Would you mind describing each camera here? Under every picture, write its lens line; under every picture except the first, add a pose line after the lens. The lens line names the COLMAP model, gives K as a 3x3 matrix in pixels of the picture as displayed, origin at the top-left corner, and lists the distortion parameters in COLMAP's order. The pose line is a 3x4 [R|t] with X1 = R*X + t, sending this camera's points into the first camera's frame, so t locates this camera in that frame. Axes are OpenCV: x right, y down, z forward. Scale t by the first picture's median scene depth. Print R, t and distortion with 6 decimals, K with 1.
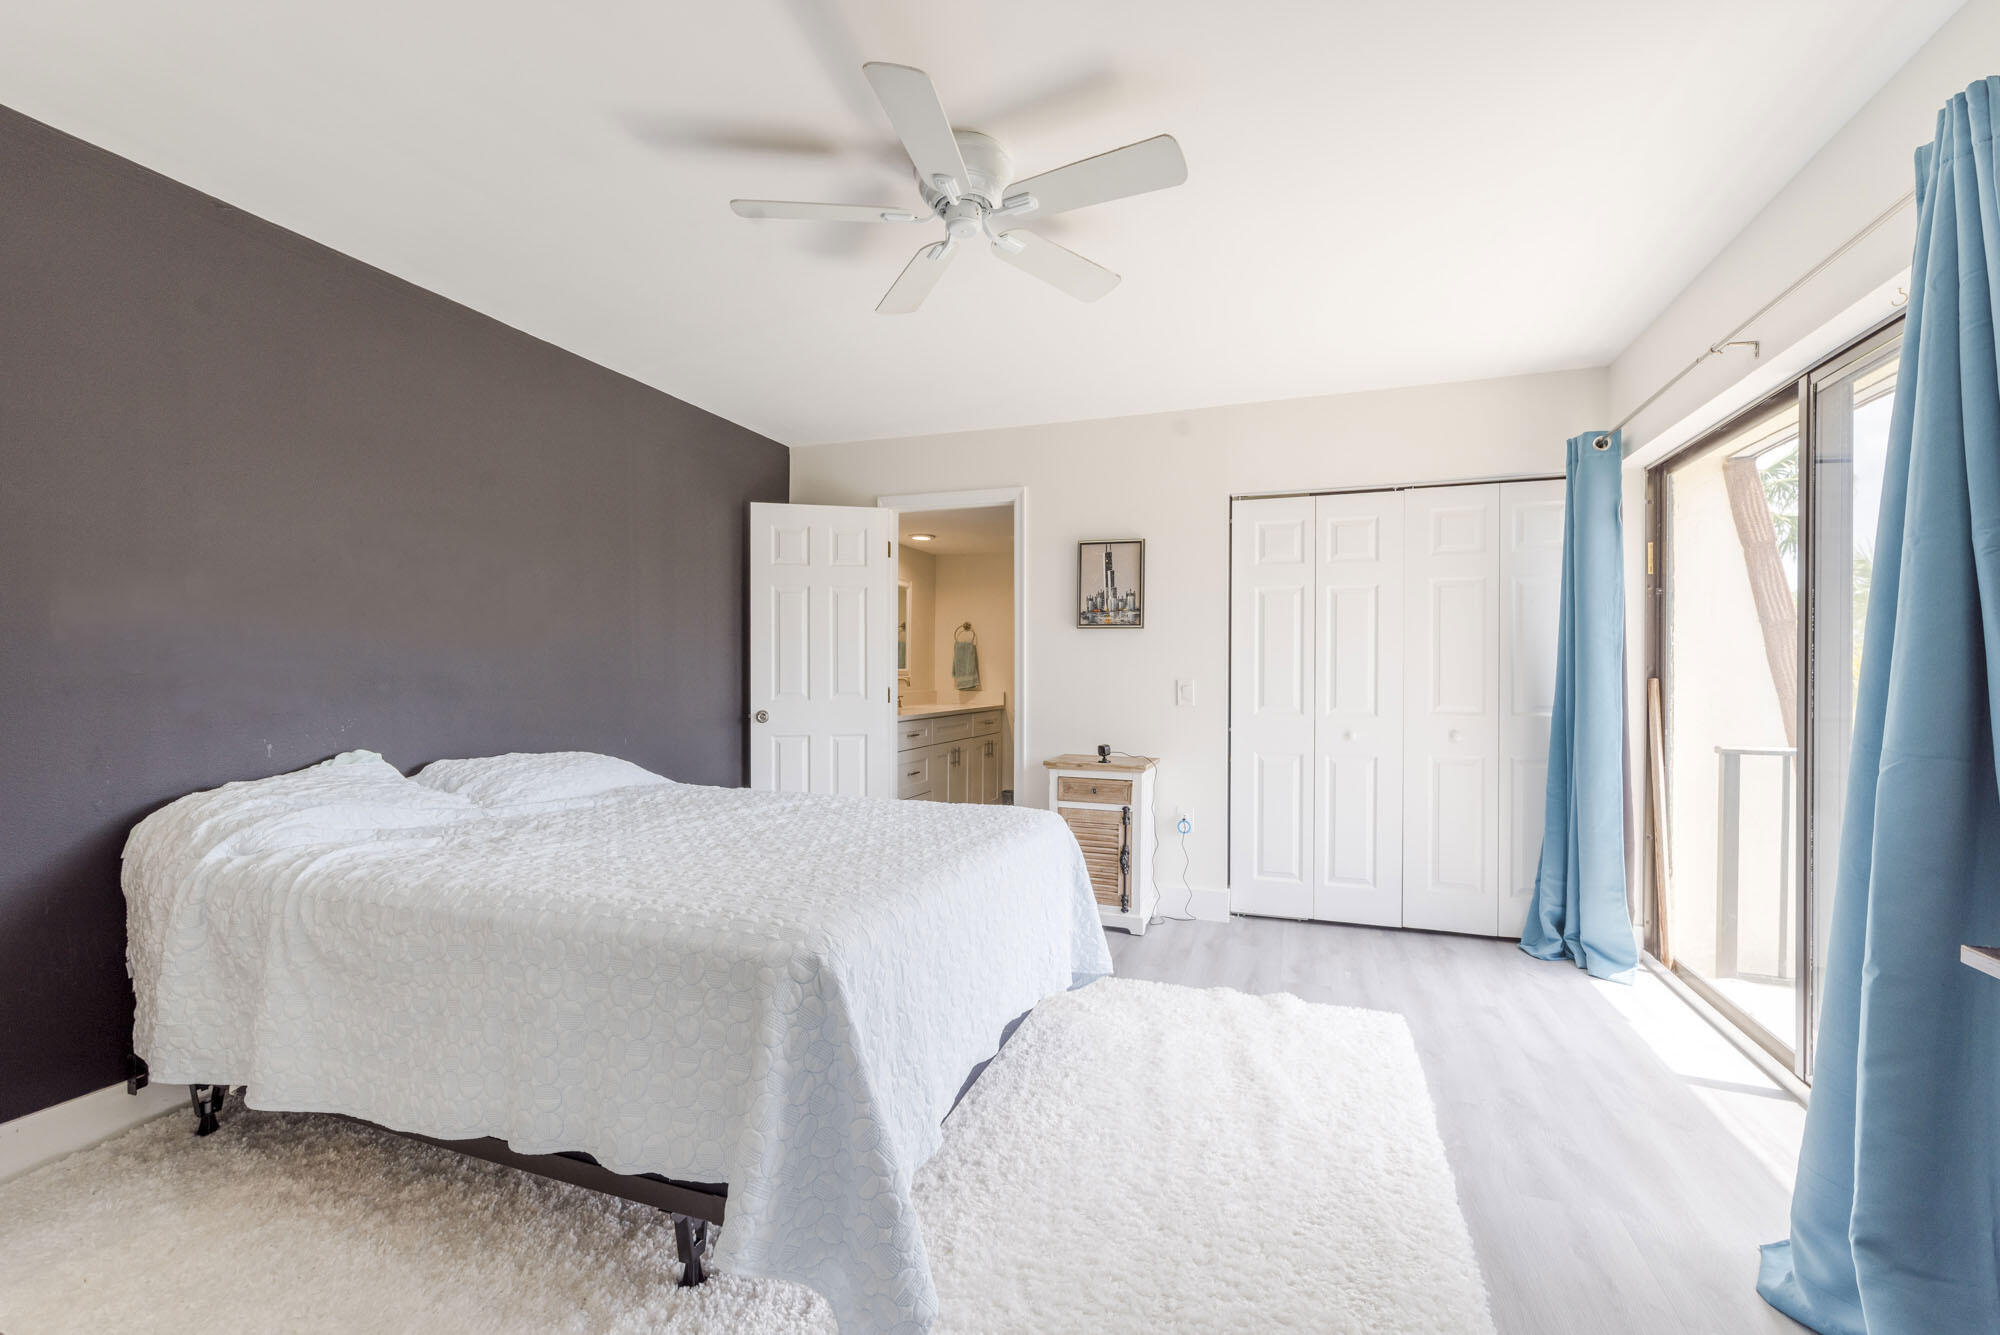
lens RADIAL K [[870.5, 0, 998.7], [0, 870.5, 668.4], [0, 0, 1]] dist [0.003910, 0.000640]
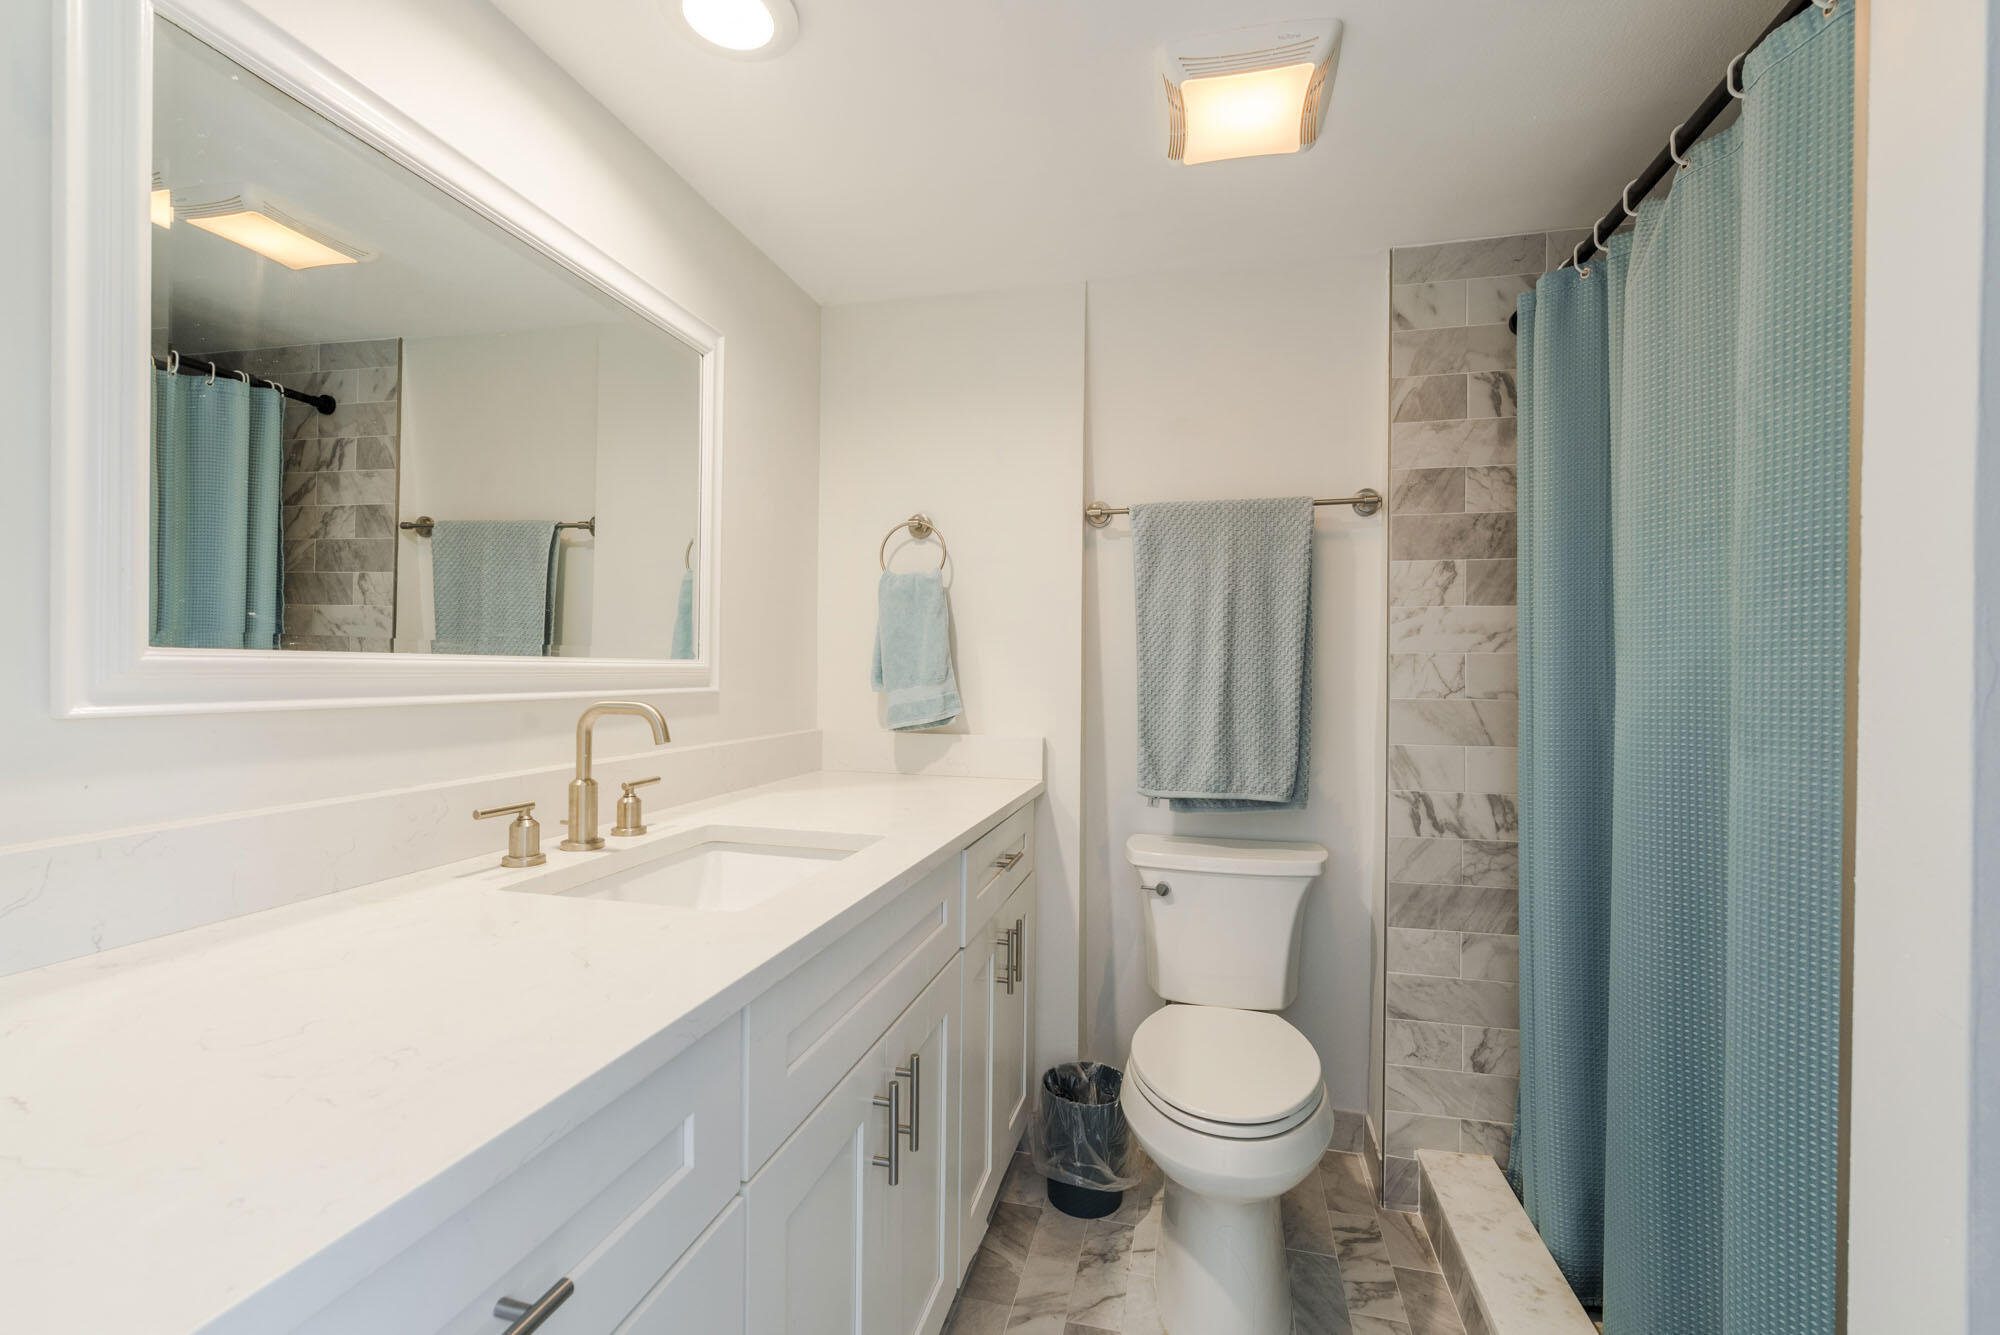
lens RADIAL K [[870.5, 0, 997.1], [0, 870.5, 664.2], [0, 0, 1]] dist [0.003910, 0.000640]
pose [[0.994277, 0.012963, 0.106046, -0.042252], [-0.012201, 0.999895, -0.007831, 0.003350], [-0.106136, 0.006492, 0.994330, 0.692668]]
